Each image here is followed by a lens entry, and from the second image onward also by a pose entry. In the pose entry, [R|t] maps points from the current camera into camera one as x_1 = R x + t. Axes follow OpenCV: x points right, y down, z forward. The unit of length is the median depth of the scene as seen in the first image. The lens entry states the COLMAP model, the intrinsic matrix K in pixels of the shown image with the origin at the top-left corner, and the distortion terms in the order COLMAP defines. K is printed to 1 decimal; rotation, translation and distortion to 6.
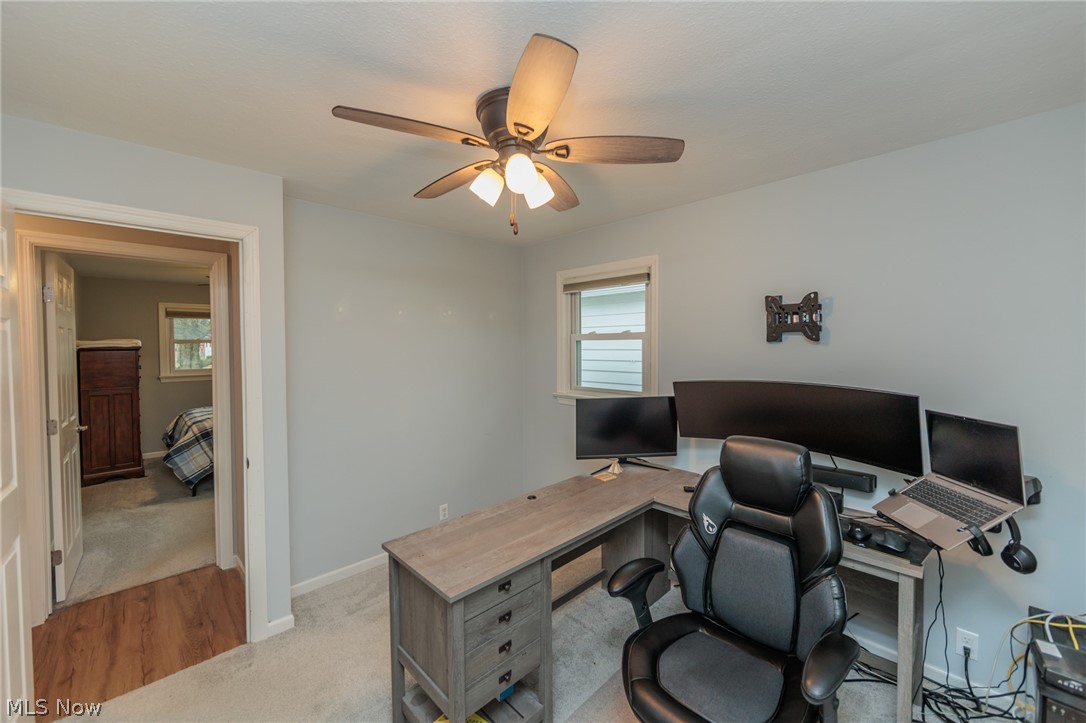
lens RADIAL K [[426.6, 0, 541.6], [0, 426.6, 354.7], [0, 0, 1]] dist [-0.002319, -0.000274]
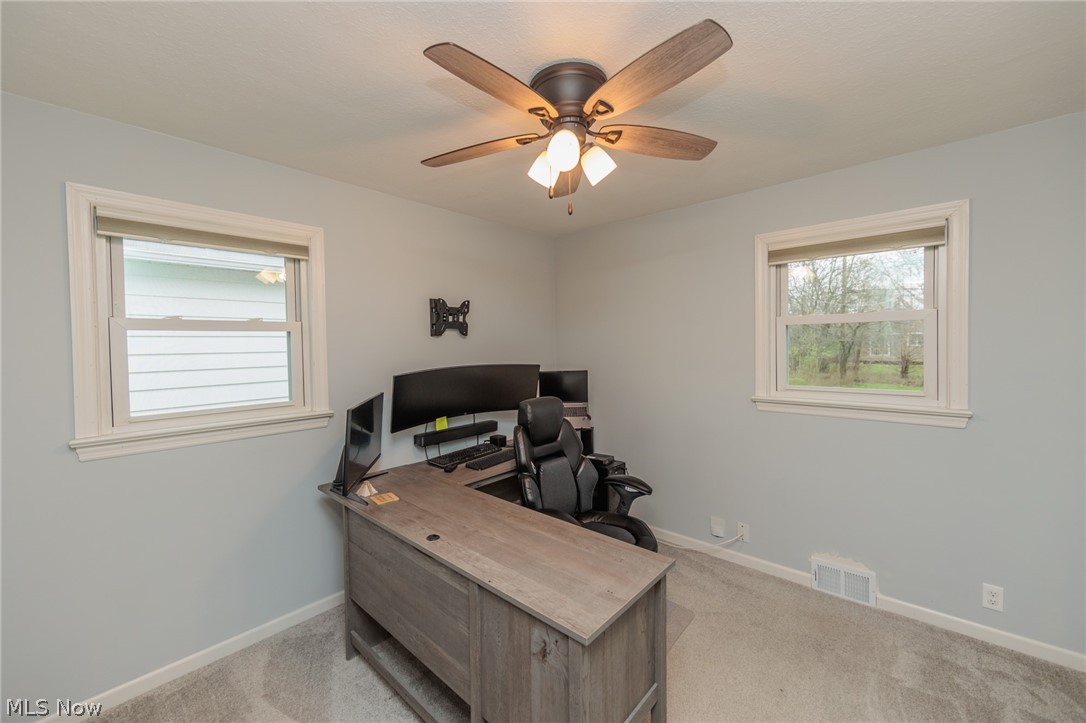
lens RADIAL K [[426.6, 0, 541.6], [0, 426.6, 354.7], [0, 0, 1]] dist [-0.002319, -0.000274]
pose [[-0.068087, -0.019437, 0.997490, -0.738734], [0.041215, 0.998902, 0.022278, 0.009070], [-0.996828, 0.042629, -0.067211, 0.817832]]
